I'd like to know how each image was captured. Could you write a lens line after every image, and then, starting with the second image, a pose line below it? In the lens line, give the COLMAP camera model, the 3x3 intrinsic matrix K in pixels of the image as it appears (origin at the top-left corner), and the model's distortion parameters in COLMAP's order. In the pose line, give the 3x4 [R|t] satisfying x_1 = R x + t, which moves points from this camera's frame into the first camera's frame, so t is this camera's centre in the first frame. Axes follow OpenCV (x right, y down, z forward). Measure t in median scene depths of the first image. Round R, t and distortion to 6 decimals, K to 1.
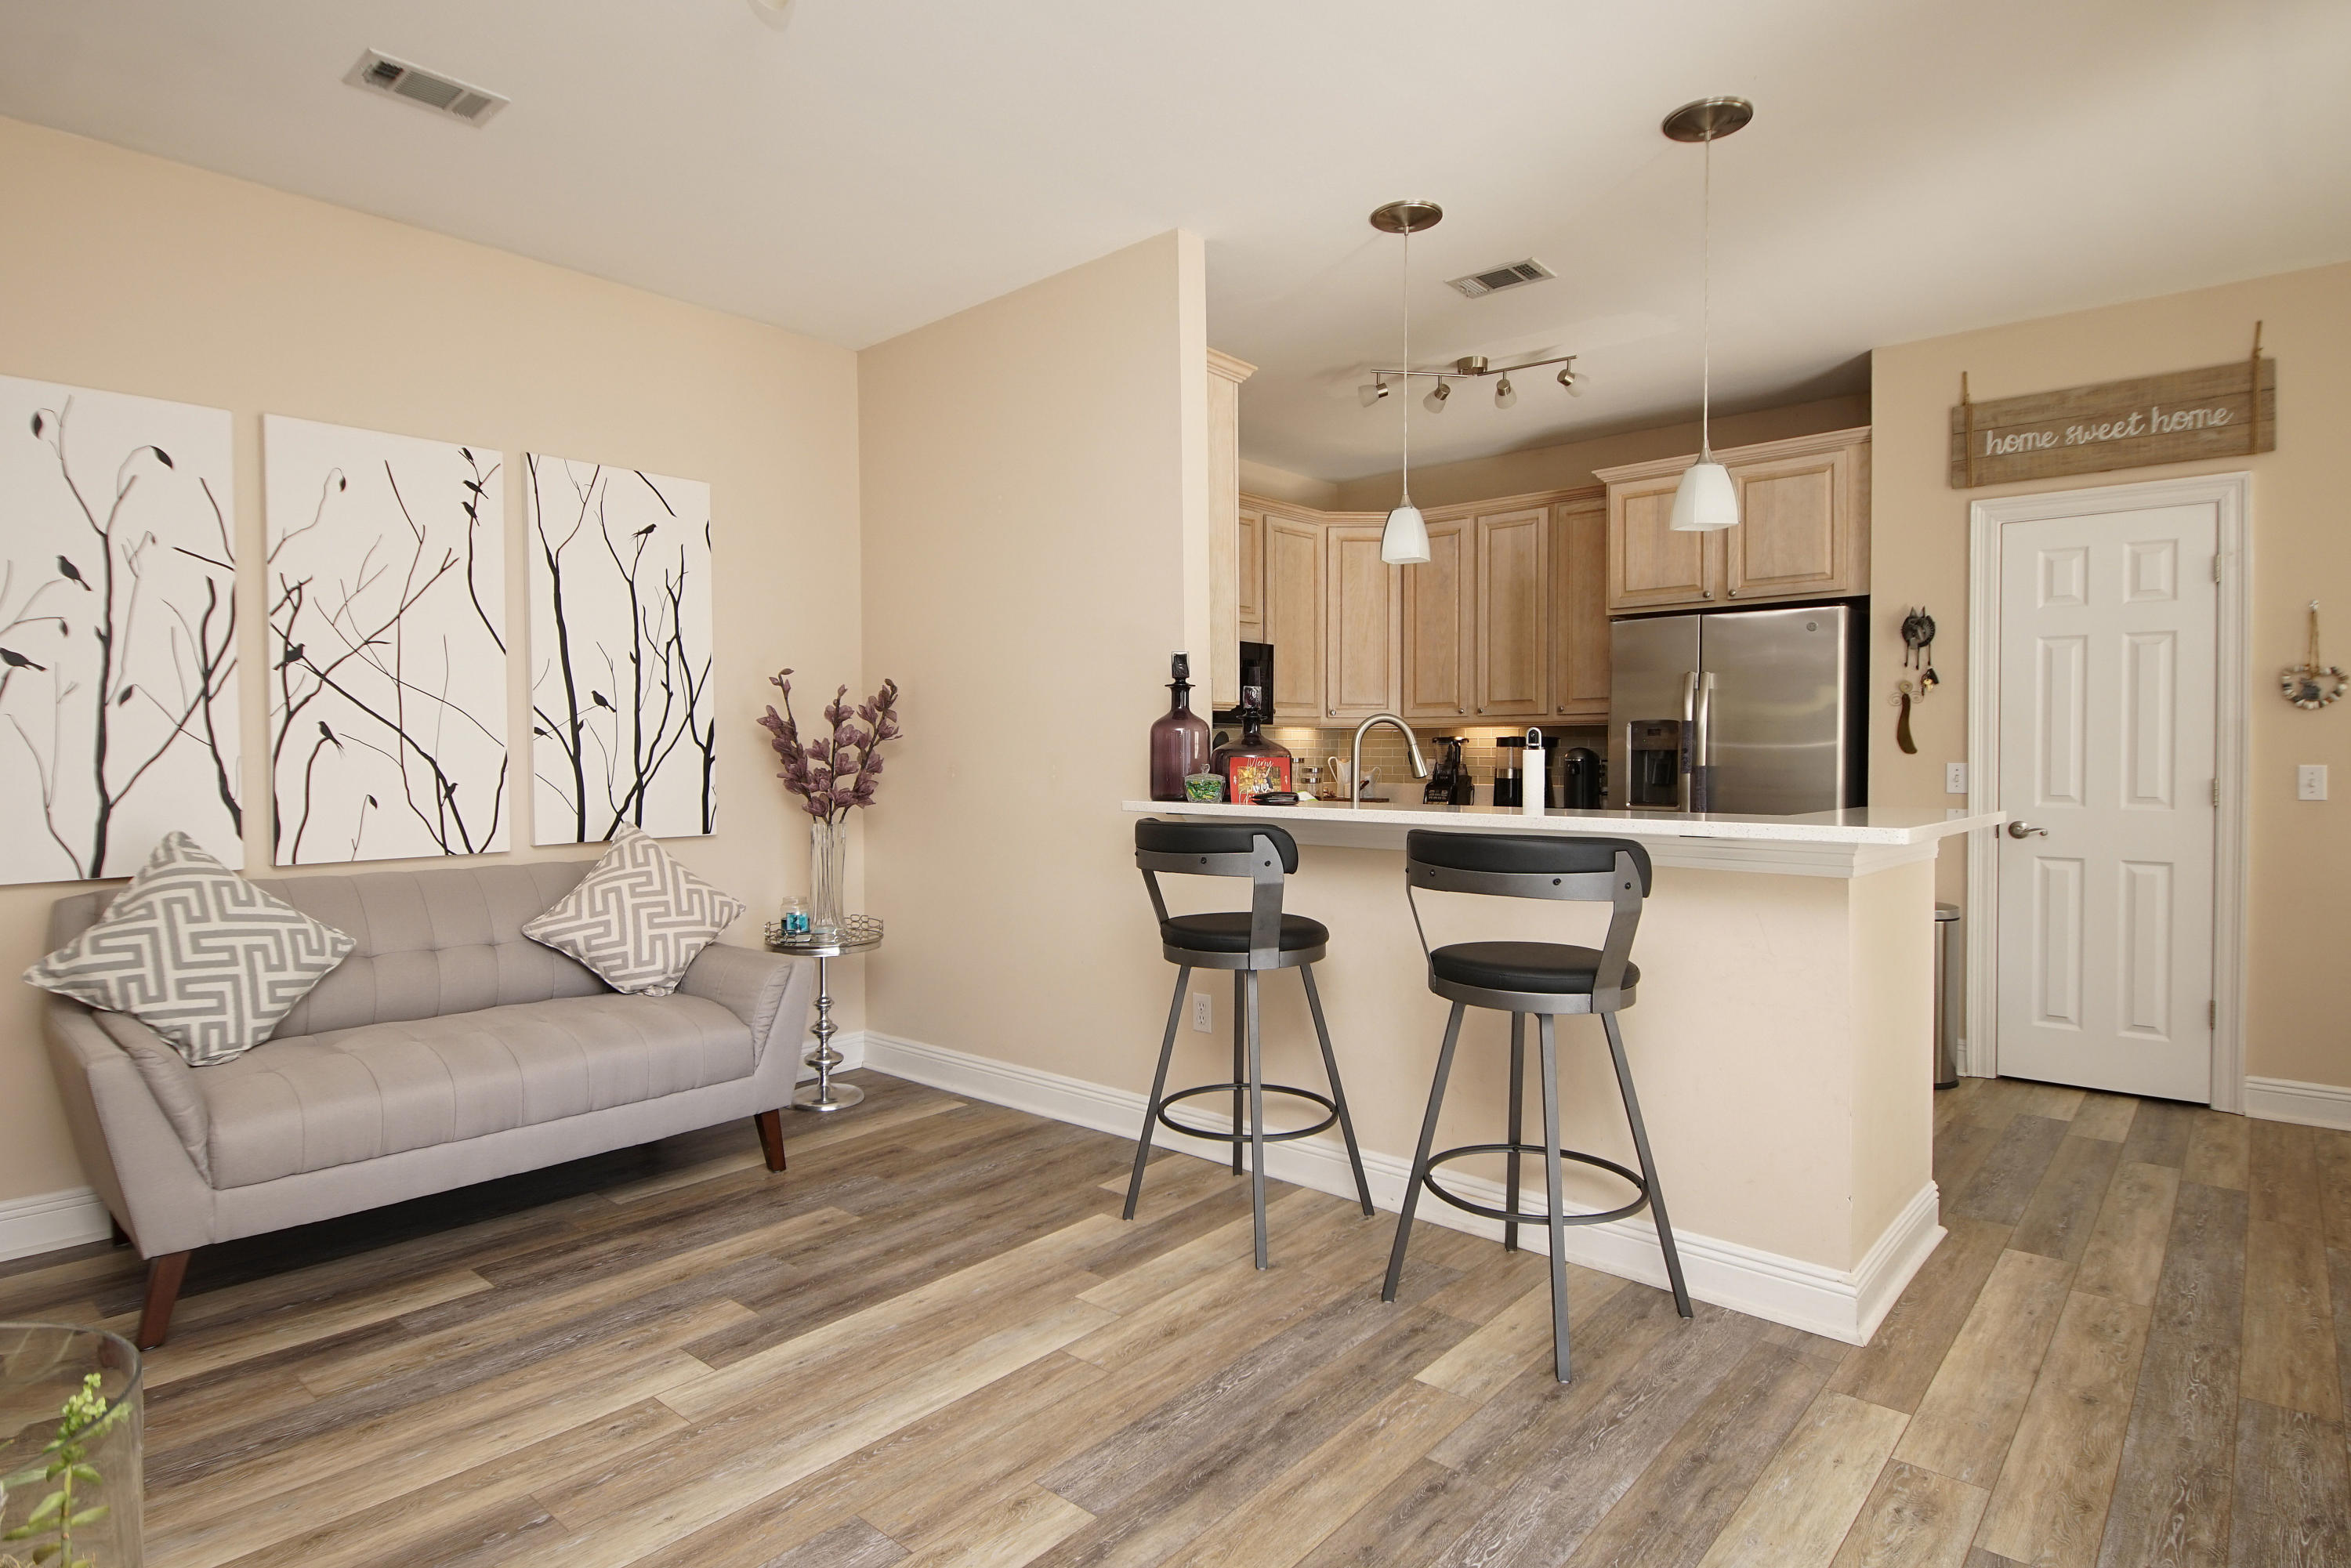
lens RADIAL K [[1257.1, 0, 1157.6], [0, 1257.1, 776.3], [0, 0, 1]] dist [0.028355, -0.026705]
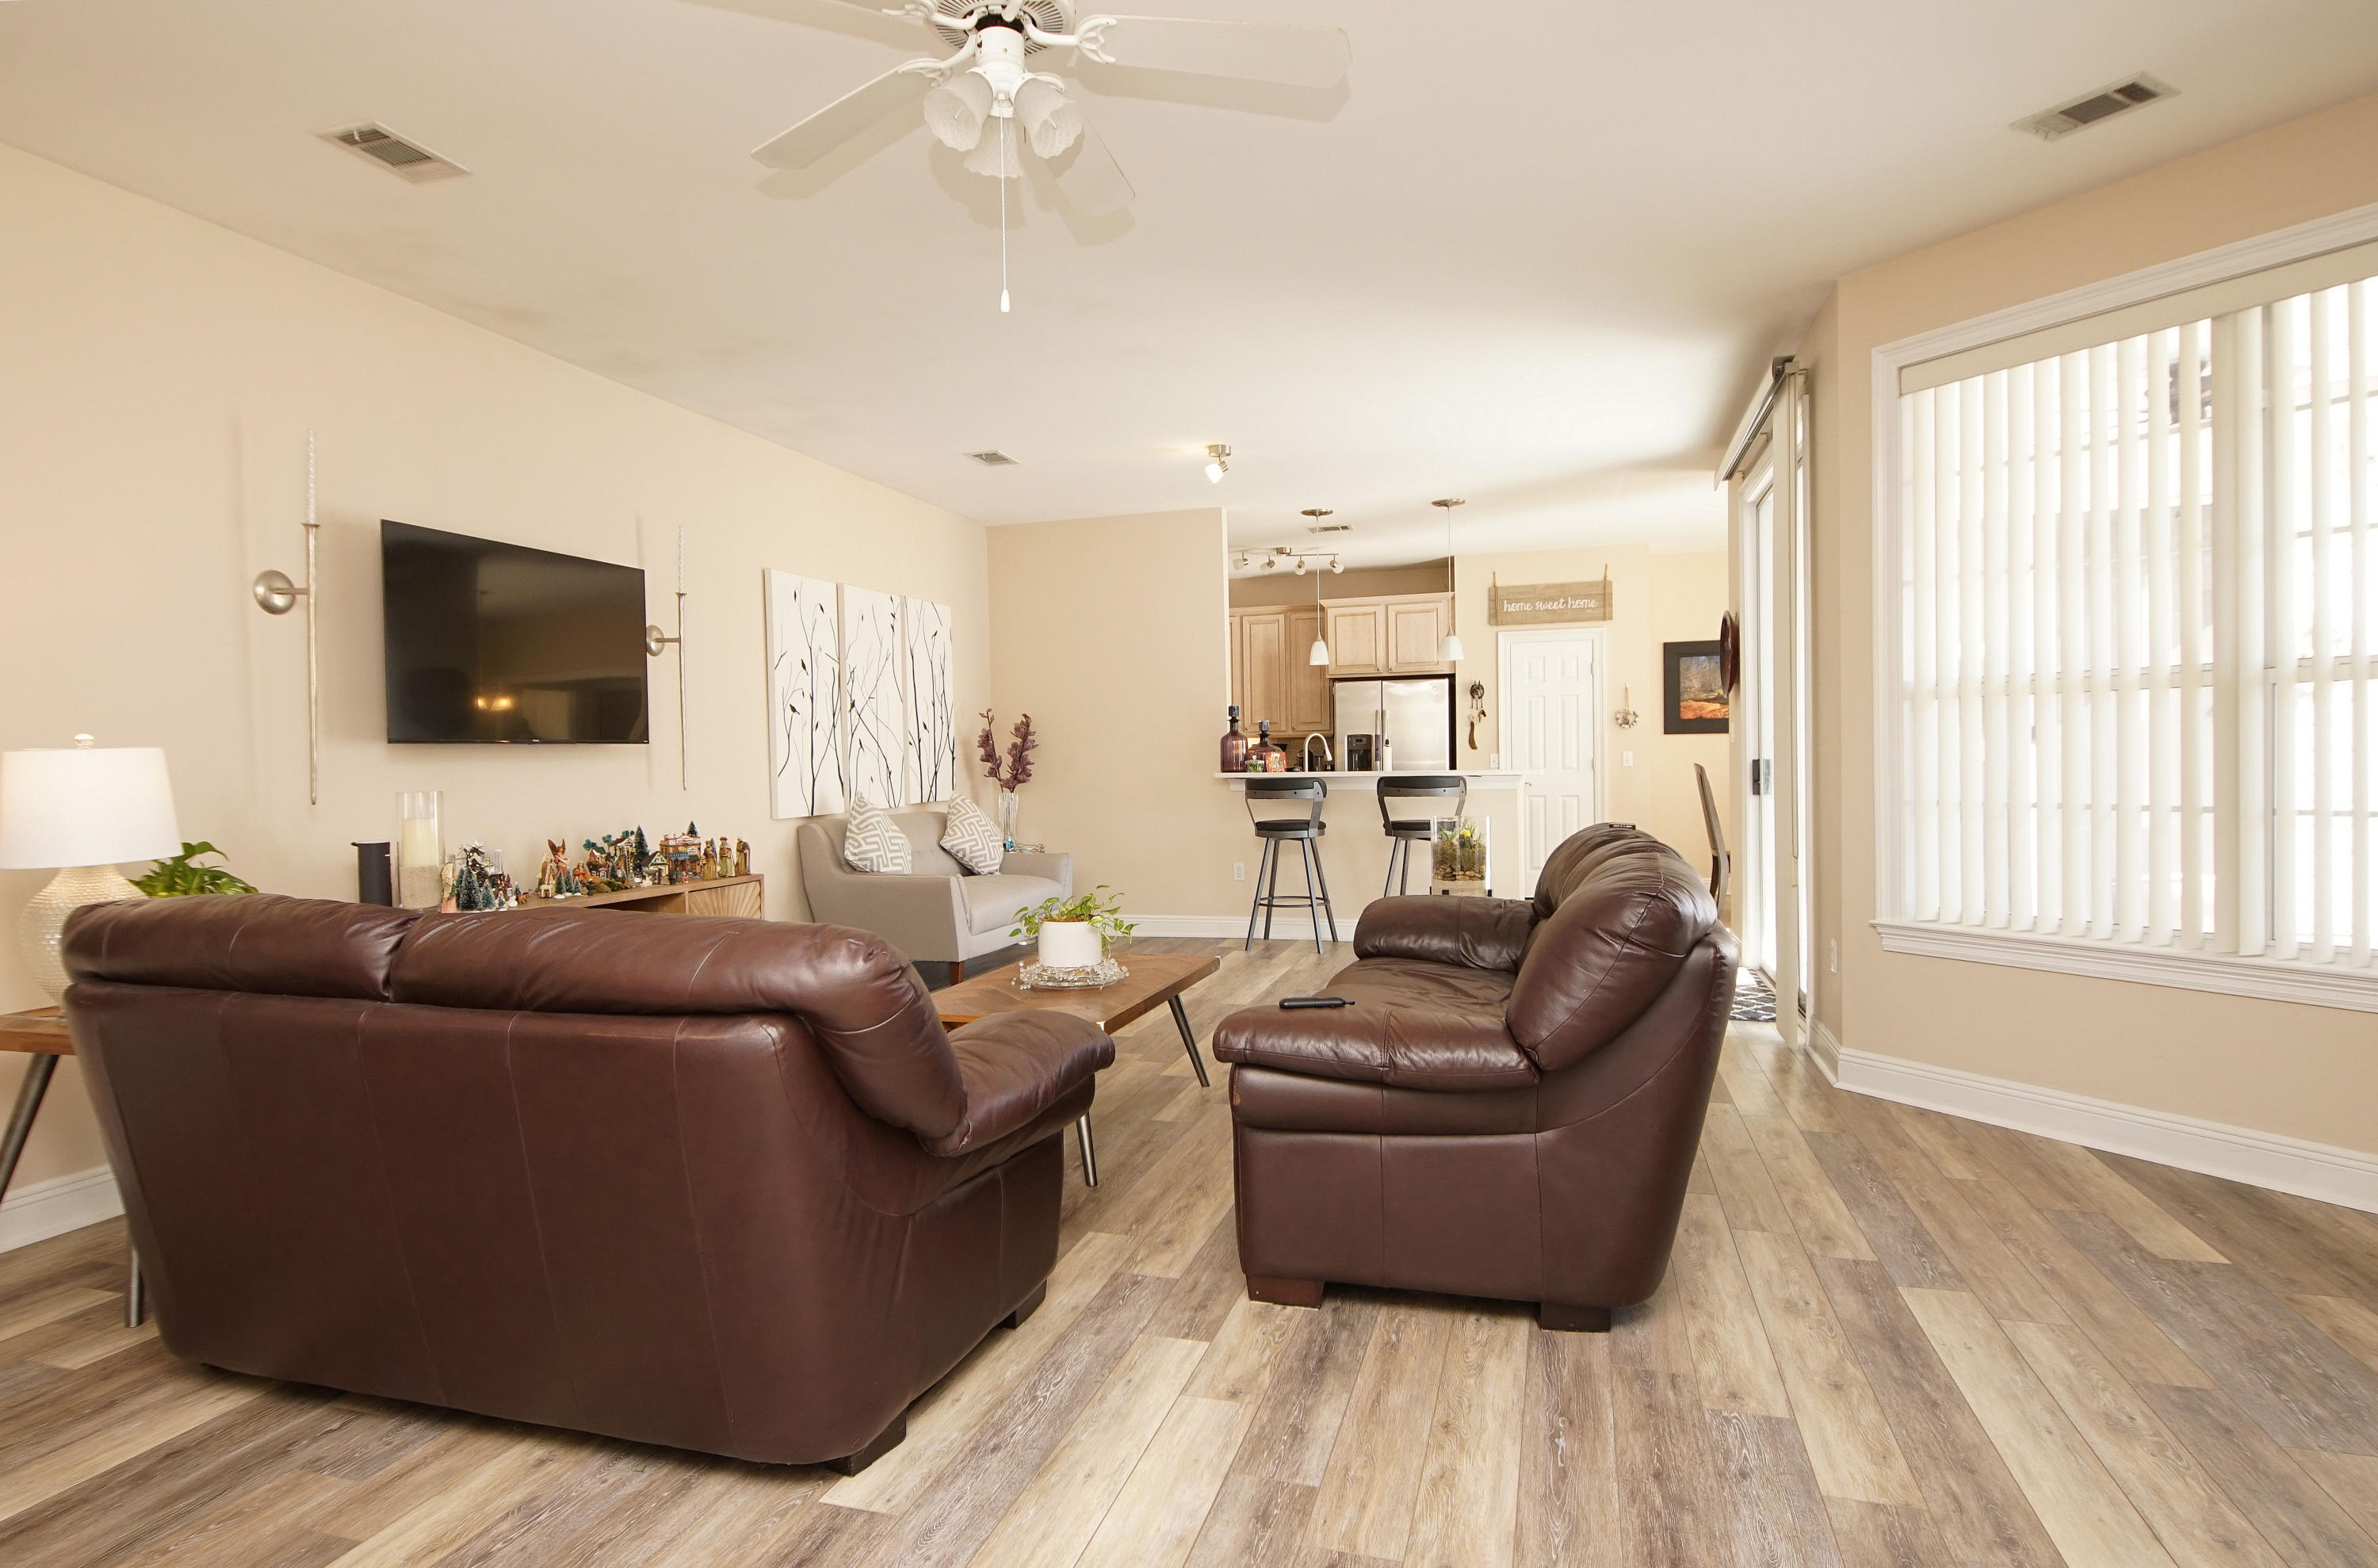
lens RADIAL K [[1300.7, 0, 1142.4], [0, 1300.7, 790.2], [0, 0, 1]] dist [0.015853, -0.005145]
pose [[0.913958, -0.021616, 0.405233, -1.037721], [0.021598, 0.999756, 0.004616, 0.035656], [-0.405234, 0.004533, 0.914202, -0.991001]]
